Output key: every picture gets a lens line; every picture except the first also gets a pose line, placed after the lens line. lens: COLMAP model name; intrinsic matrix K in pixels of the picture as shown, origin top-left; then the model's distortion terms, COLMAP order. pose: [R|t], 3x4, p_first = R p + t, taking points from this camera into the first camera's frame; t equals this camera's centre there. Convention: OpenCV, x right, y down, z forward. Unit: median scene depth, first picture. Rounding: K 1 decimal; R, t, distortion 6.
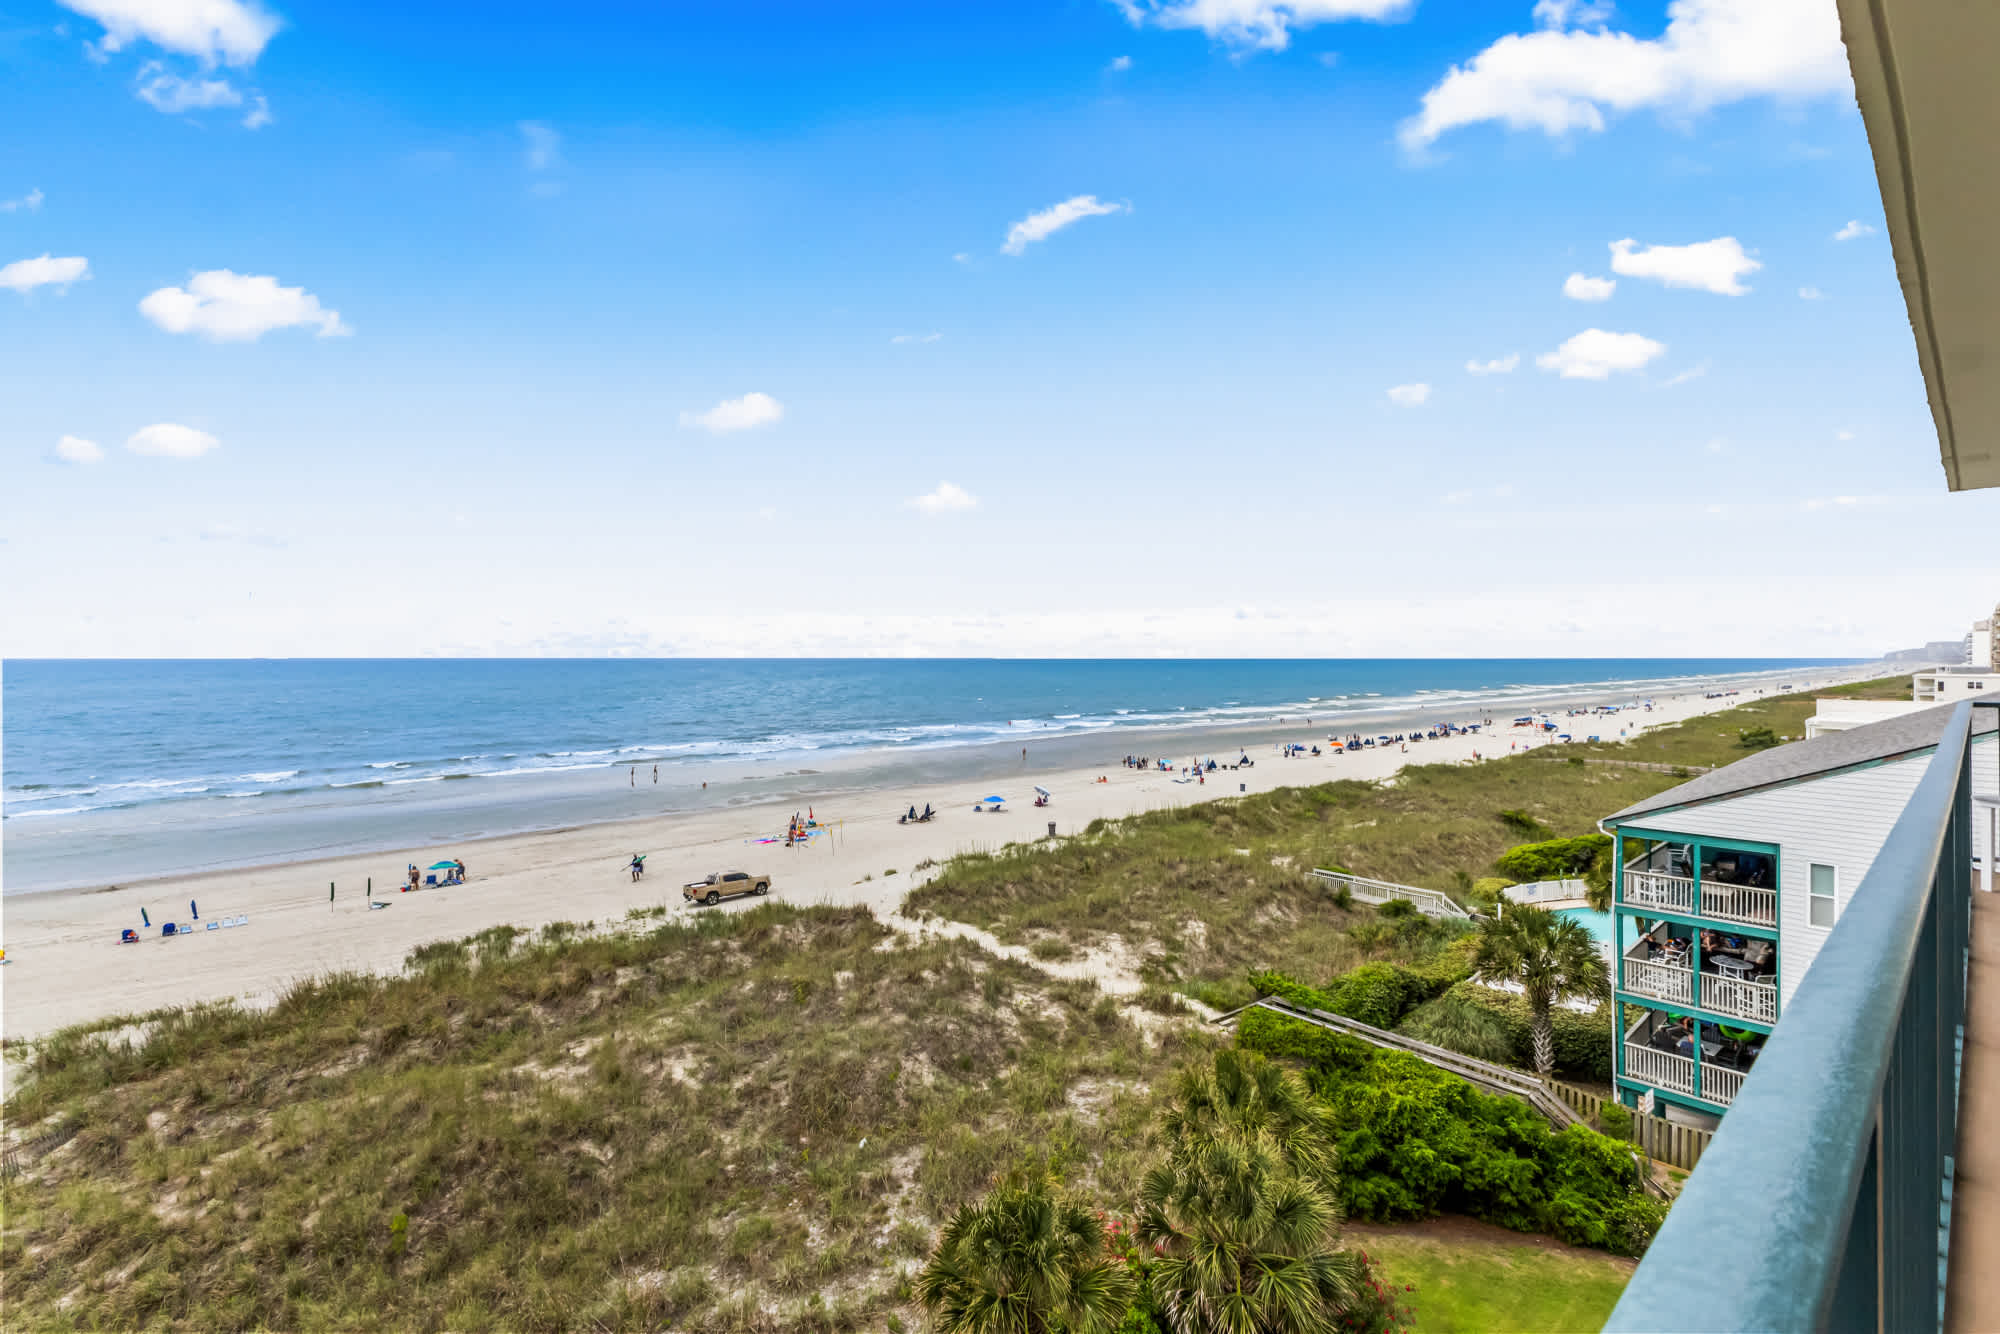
lens RADIAL K [[883.1, 0, 1016.3], [0, 883.1, 653.5], [0, 0, 1]] dist [0.026602, -0.005952]
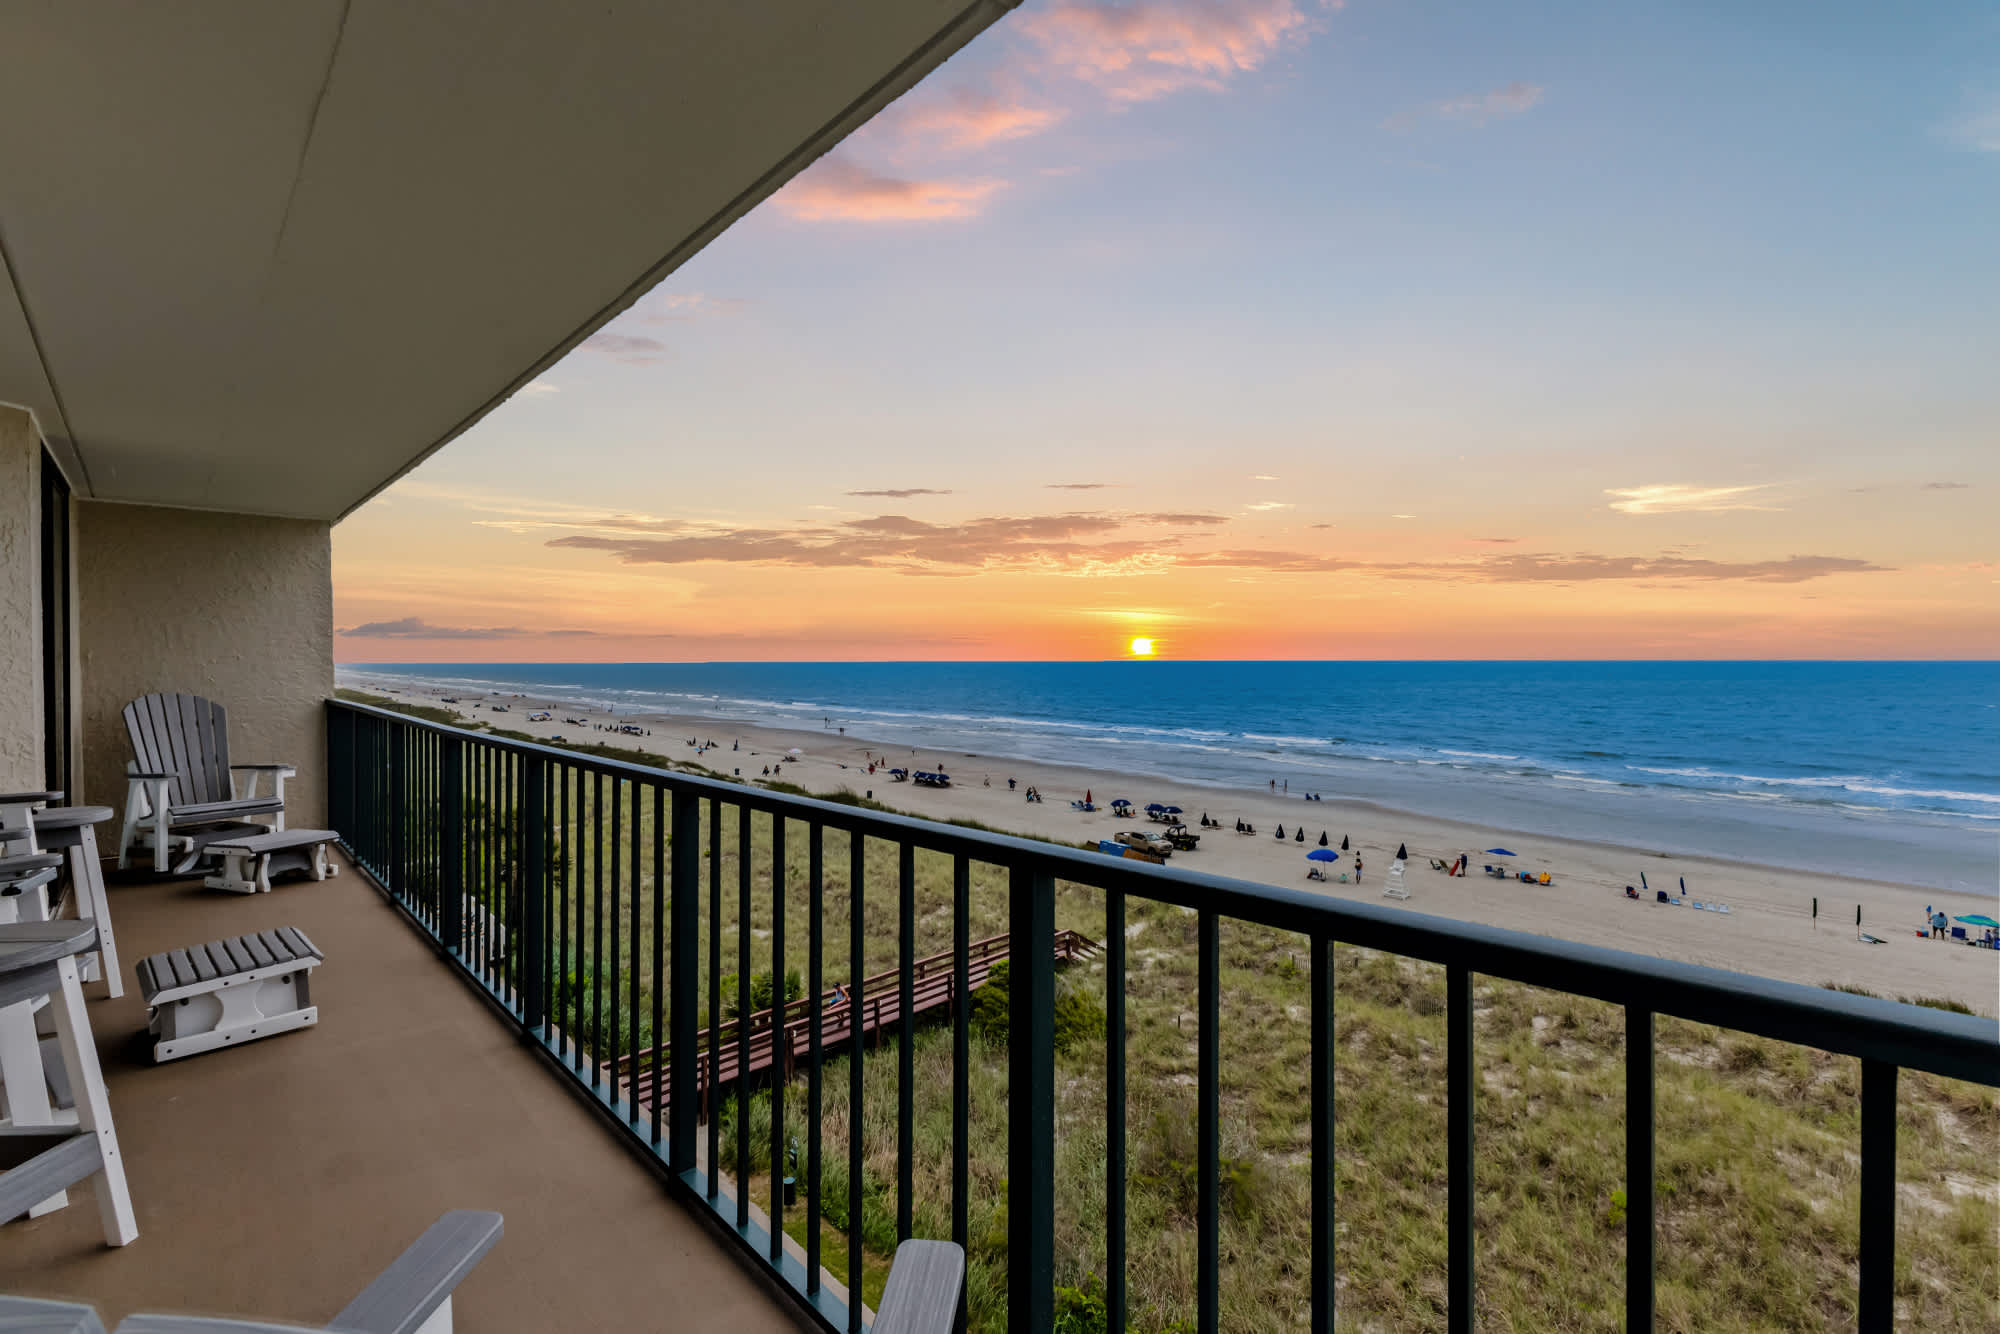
lens RADIAL K [[883.1, 0, 1010.6], [0, 883.1, 670.8], [0, 0, 1]] dist [0.026602, -0.005952]
pose [[0.026776, 0.012100, -0.999568, 0.237188], [0.004848, 0.999913, 0.012234, -0.001248], [0.999630, -0.005174, 0.026715, 0.183963]]
